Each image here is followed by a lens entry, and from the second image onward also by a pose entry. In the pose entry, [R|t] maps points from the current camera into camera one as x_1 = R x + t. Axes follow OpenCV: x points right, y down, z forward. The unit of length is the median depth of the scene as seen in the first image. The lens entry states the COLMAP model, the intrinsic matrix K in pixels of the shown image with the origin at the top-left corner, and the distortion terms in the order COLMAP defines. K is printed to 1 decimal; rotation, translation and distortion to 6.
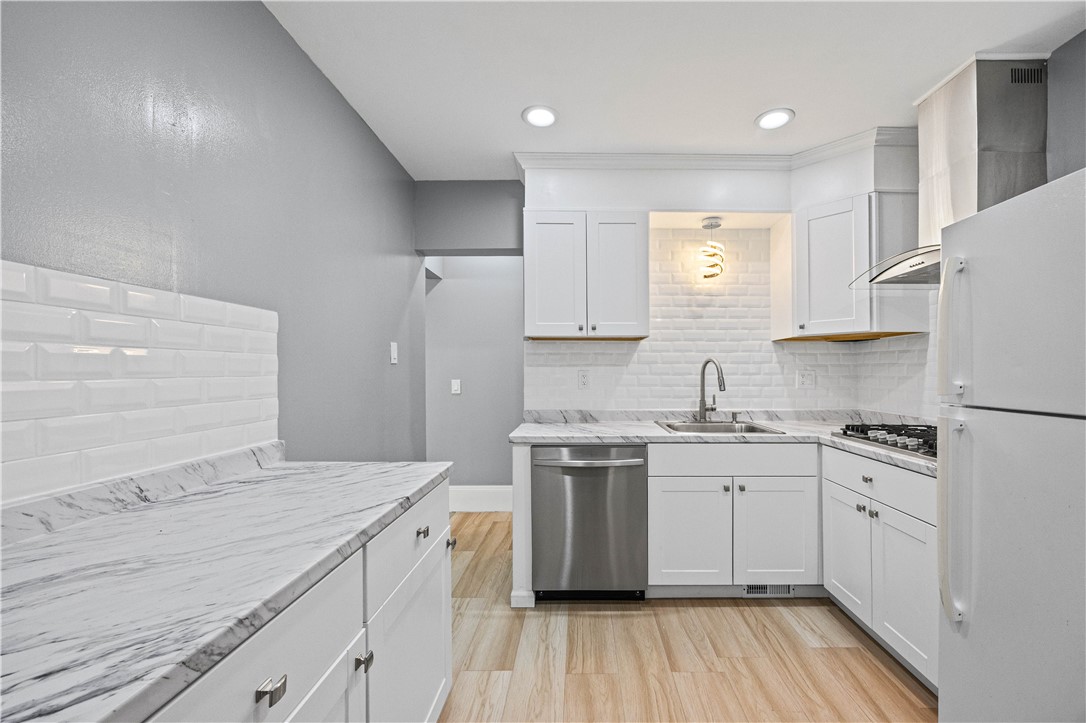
lens RADIAL K [[426.9, 0, 583.8], [0, 426.9, 369.1], [0, 0, 1]] dist [-0.002850, -0.000071]
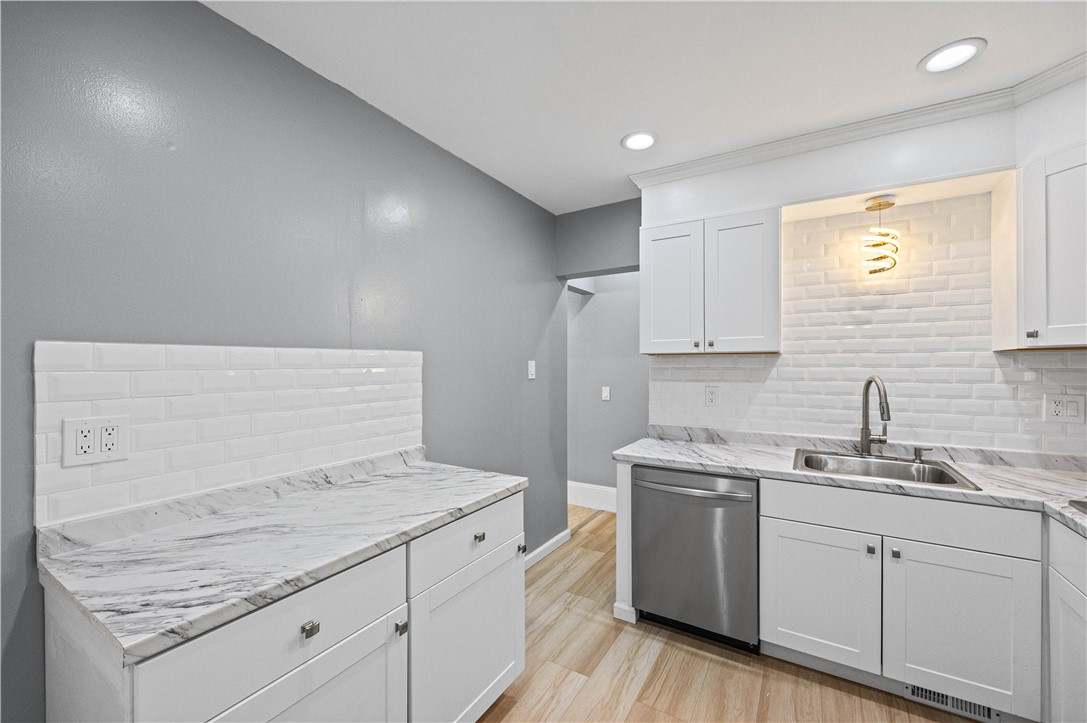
lens RADIAL K [[428.2, 0, 554.5], [0, 428.2, 362.2], [0, 0, 1]] dist [-0.000919, 0.000167]
pose [[0.855201, -0.002166, -0.518292, 0.257503], [0.003994, 0.999989, 0.002411, -0.071684], [0.518281, -0.004132, 0.855201, 0.030117]]
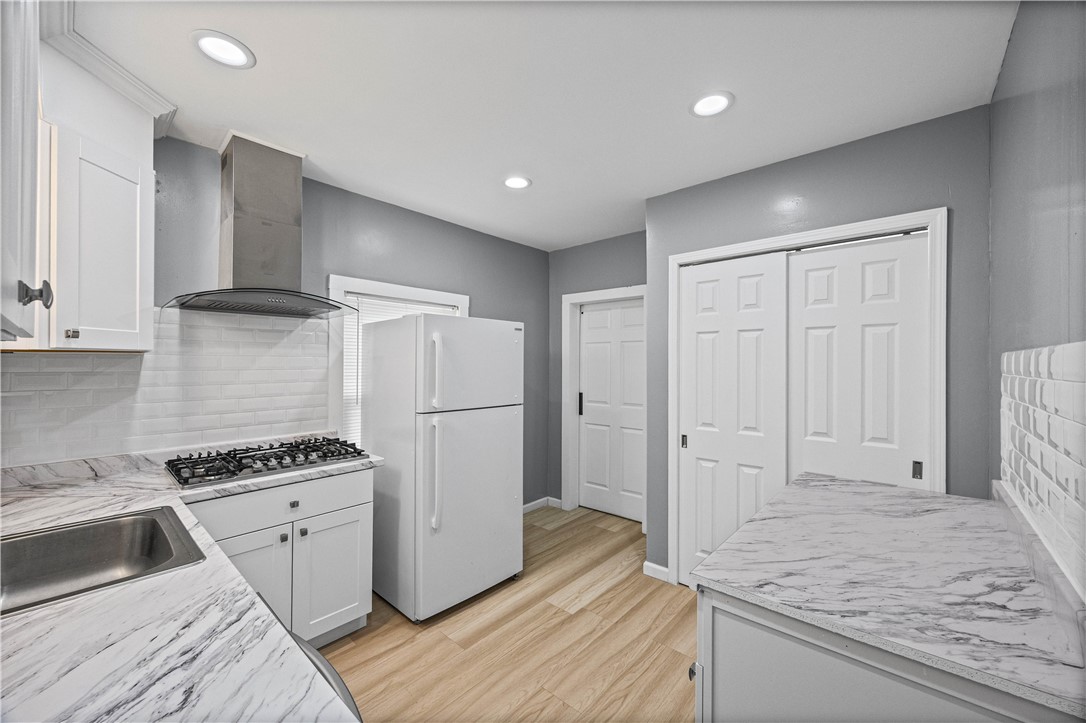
lens RADIAL K [[425.3, 0, 546.4], [0, 425.3, 359.3], [0, 0, 1]] dist [0.001793, 0.000413]
pose [[-0.741788, 0.004221, 0.670621, -0.419535], [-0.005441, 0.999909, -0.012313, -0.072860], [-0.670613, -0.012783, -0.741698, 1.176616]]
